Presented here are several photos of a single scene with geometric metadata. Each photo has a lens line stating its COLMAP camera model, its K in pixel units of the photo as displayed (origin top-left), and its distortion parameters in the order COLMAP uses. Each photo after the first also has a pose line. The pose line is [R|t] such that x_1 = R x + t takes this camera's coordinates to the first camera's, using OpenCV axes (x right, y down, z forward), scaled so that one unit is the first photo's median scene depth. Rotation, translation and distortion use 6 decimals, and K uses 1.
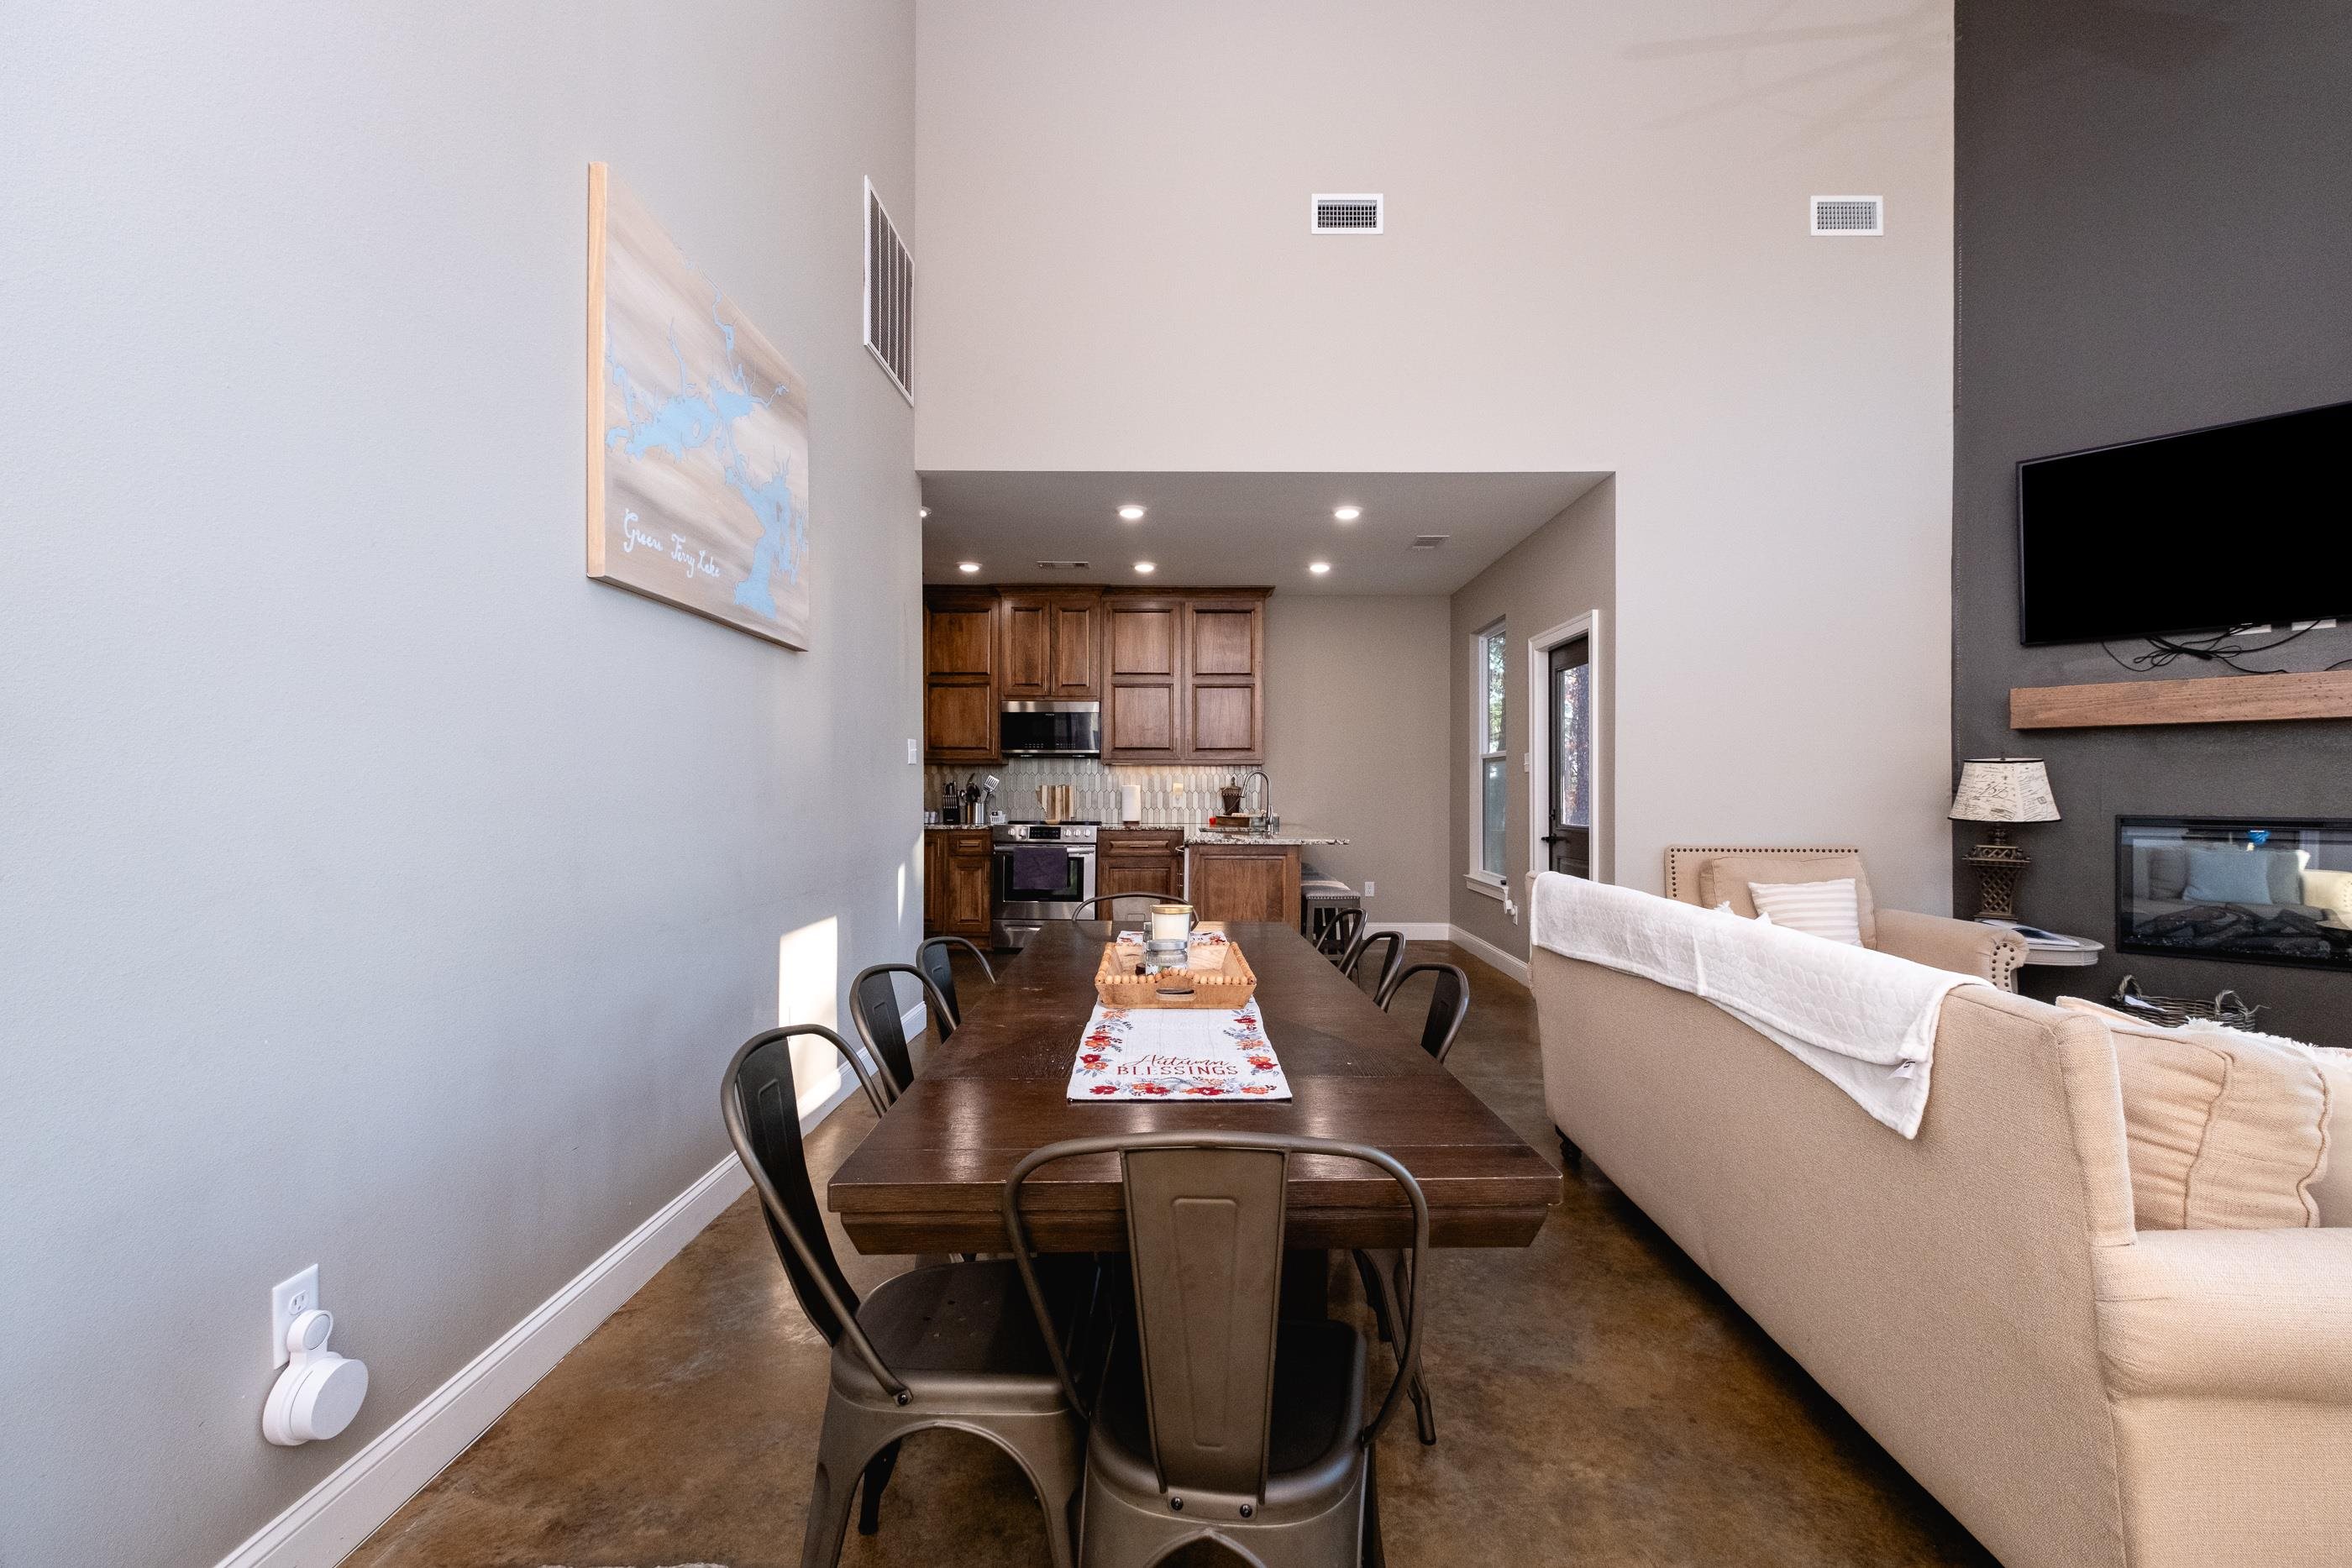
lens RADIAL K [[1013.6, 0, 1176.0], [0, 1013.6, 784.0], [0, 0, 1]] dist [-0.008342, -0.000471]
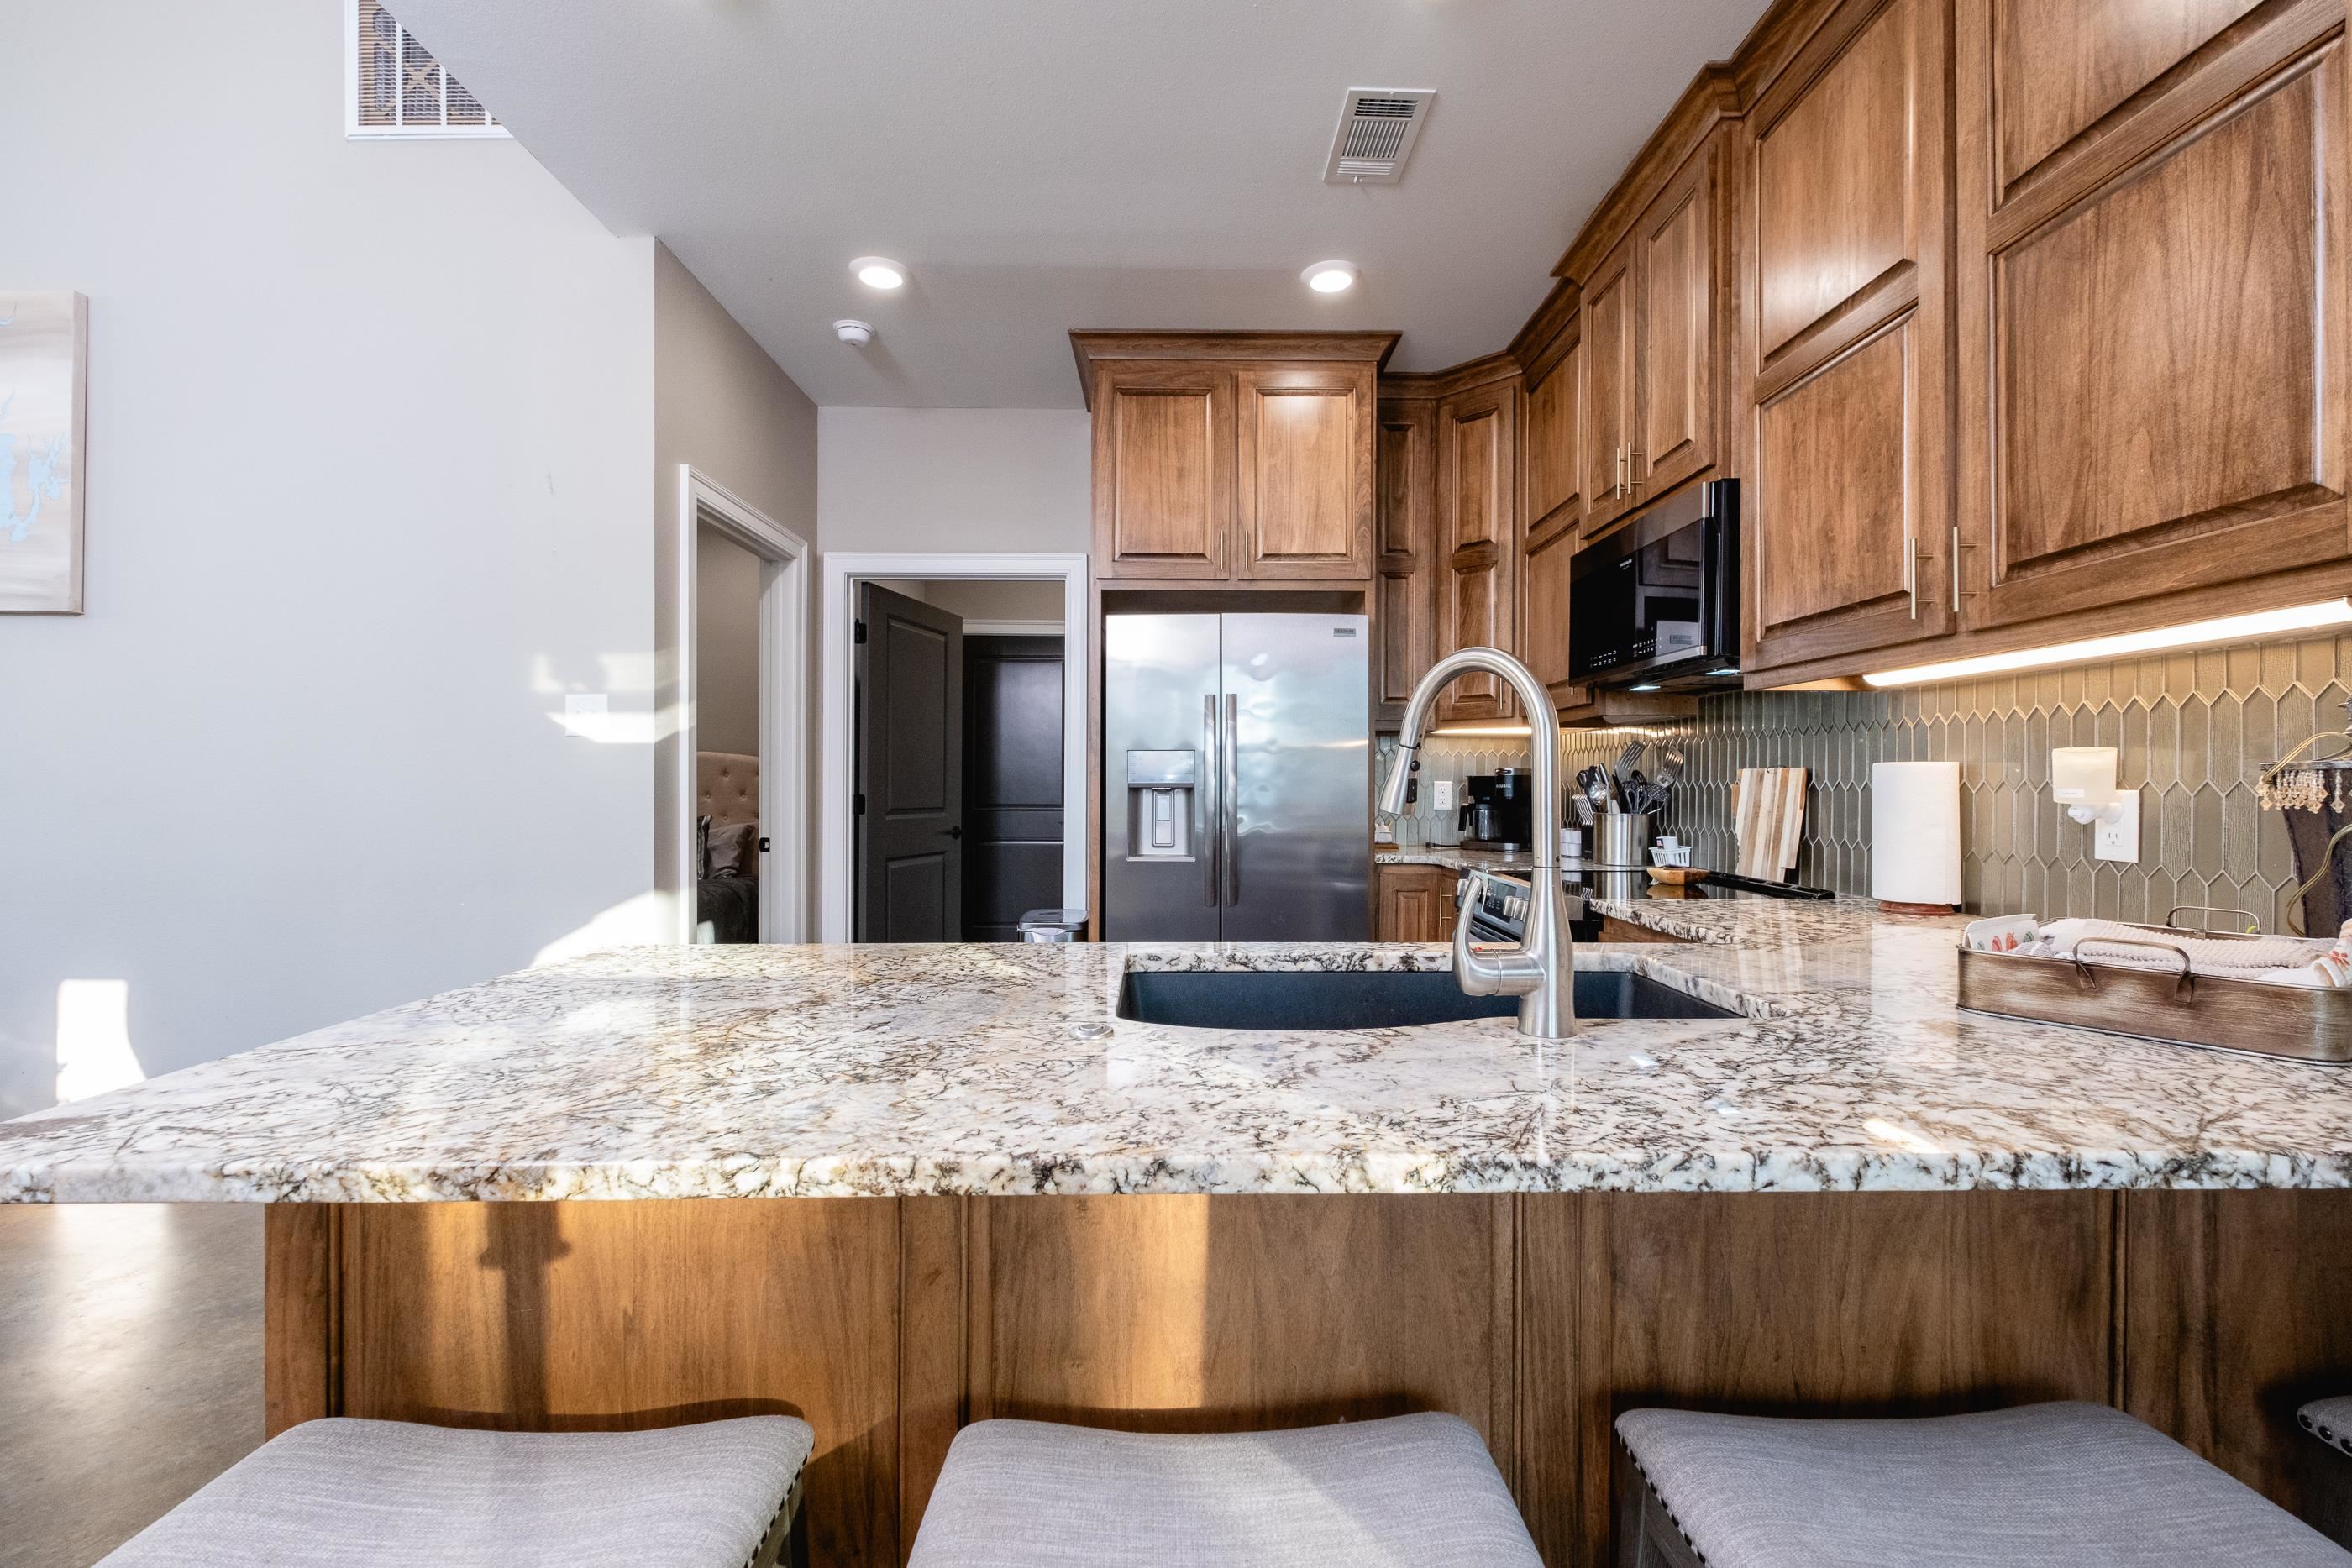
lens RADIAL K [[1006.6, 0, 1181.6], [0, 1006.6, 785.2], [0, 0, 1]] dist [0.001464, -0.001091]
pose [[0.020127, -0.002398, -0.999795, 0.350544], [0.002858, 0.999993, -0.002341, 0.012305], [0.999793, -0.002811, 0.020134, 1.368041]]
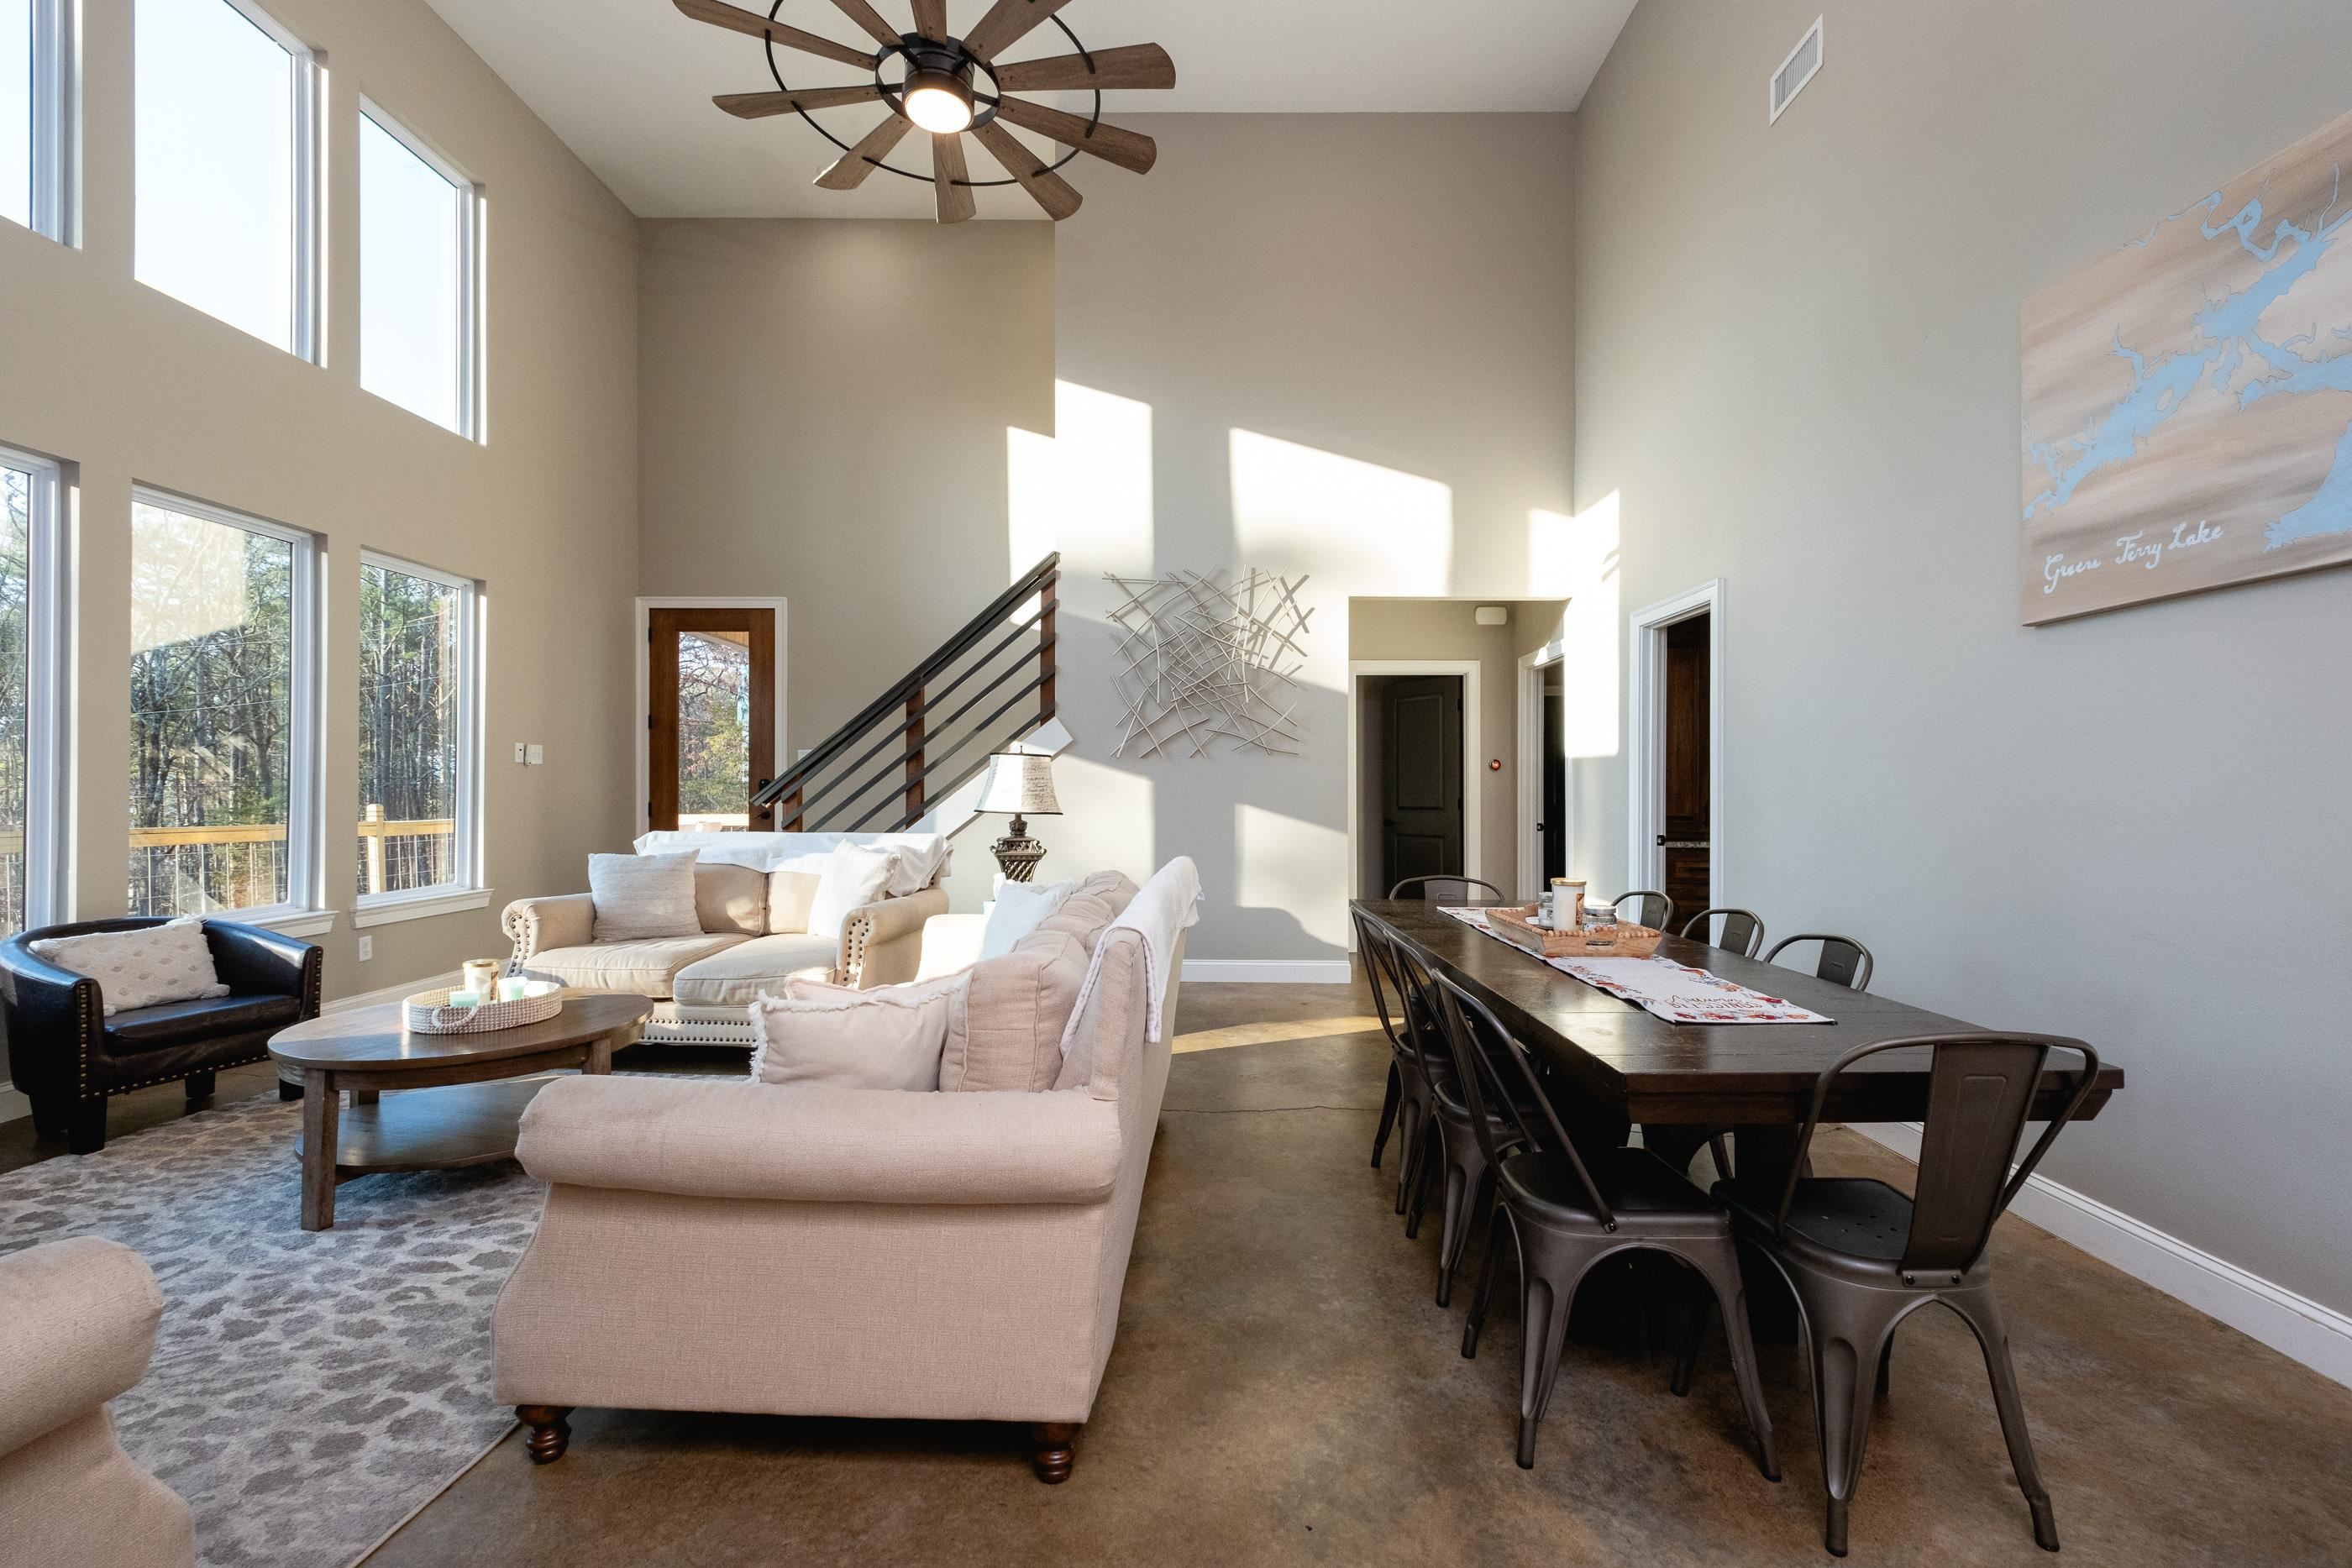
lens RADIAL K [[1006.9, 0, 1182.0], [0, 1006.9, 778.4], [0, 0, 1]] dist [0.002544, -0.002994]
pose [[-0.999951, -0.009314, 0.003277, 0.226519], [-0.009361, 0.999851, -0.014527, 0.007047], [-0.003142, -0.014557, -0.999889, 1.057909]]
